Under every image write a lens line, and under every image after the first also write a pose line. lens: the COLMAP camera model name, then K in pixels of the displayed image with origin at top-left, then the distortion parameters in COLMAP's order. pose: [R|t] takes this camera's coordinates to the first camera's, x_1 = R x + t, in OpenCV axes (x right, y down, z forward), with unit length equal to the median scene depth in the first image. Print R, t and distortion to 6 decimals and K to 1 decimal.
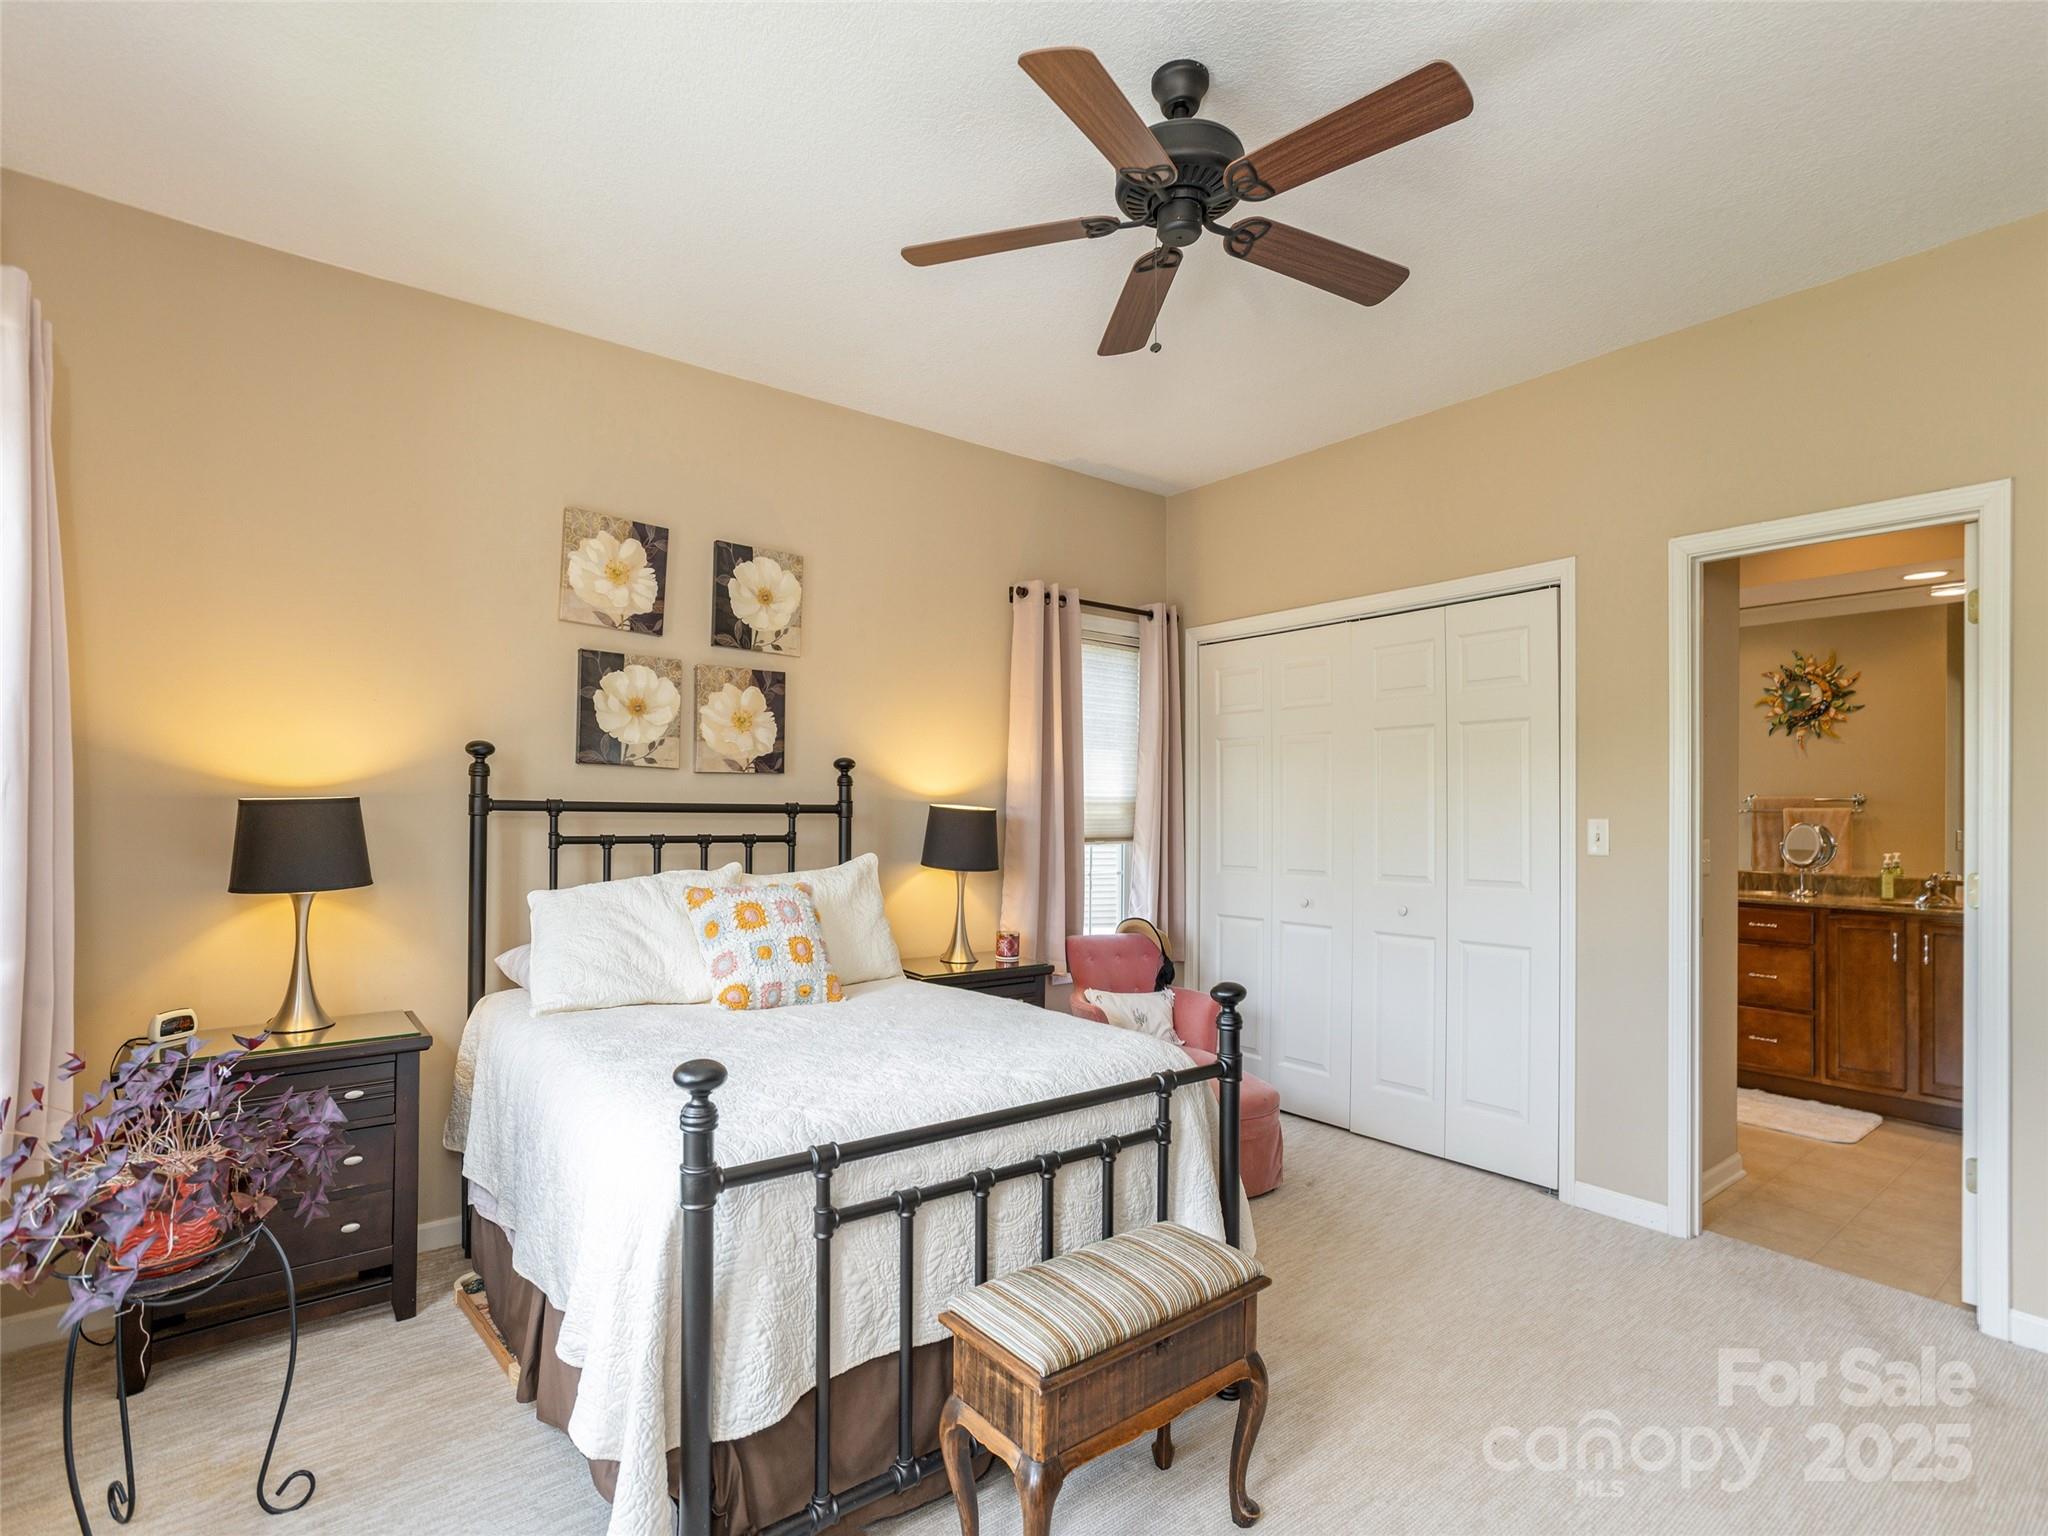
lens RADIAL K [[963.4, 0, 1019.5], [0, 963.4, 778.7], [0, 0, 1]] dist [-0.000416, 0.000158]
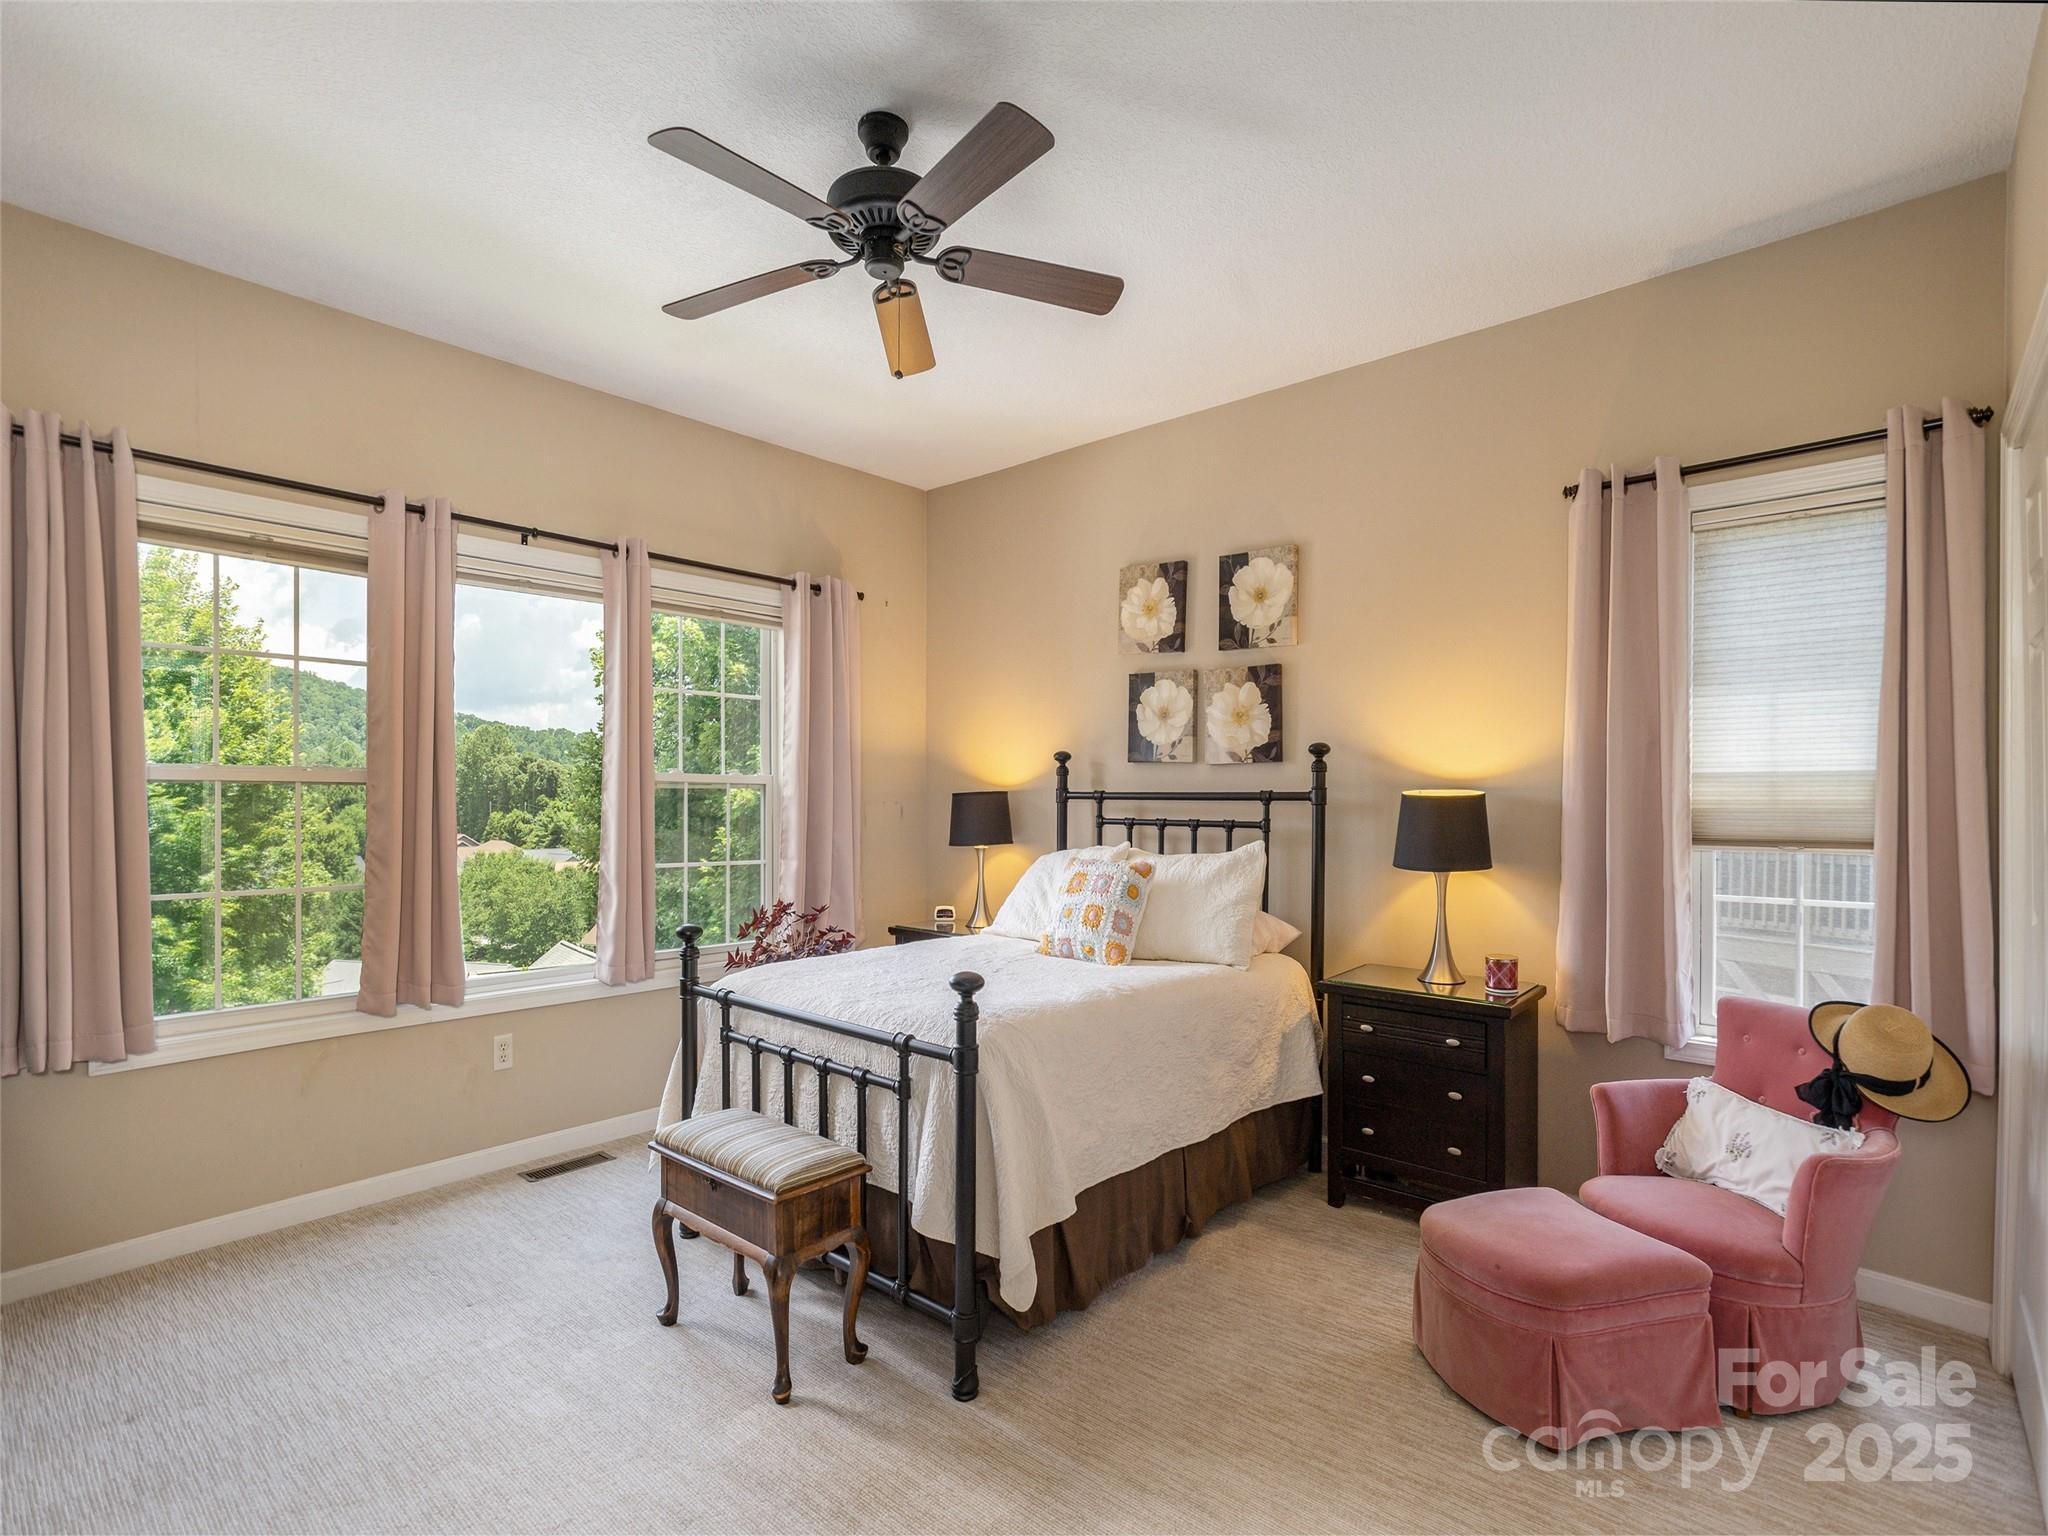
lens RADIAL K [[1013.8, 0, 1061.4], [0, 1013.8, 783.5], [0, 0, 1]] dist [-0.050626, 0.037529]
pose [[0.217258, -0.019335, -0.975923, 0.782324], [0.035676, 0.999293, -0.011855, 0.022875], [0.975462, -0.032241, 0.217794, 0.557531]]
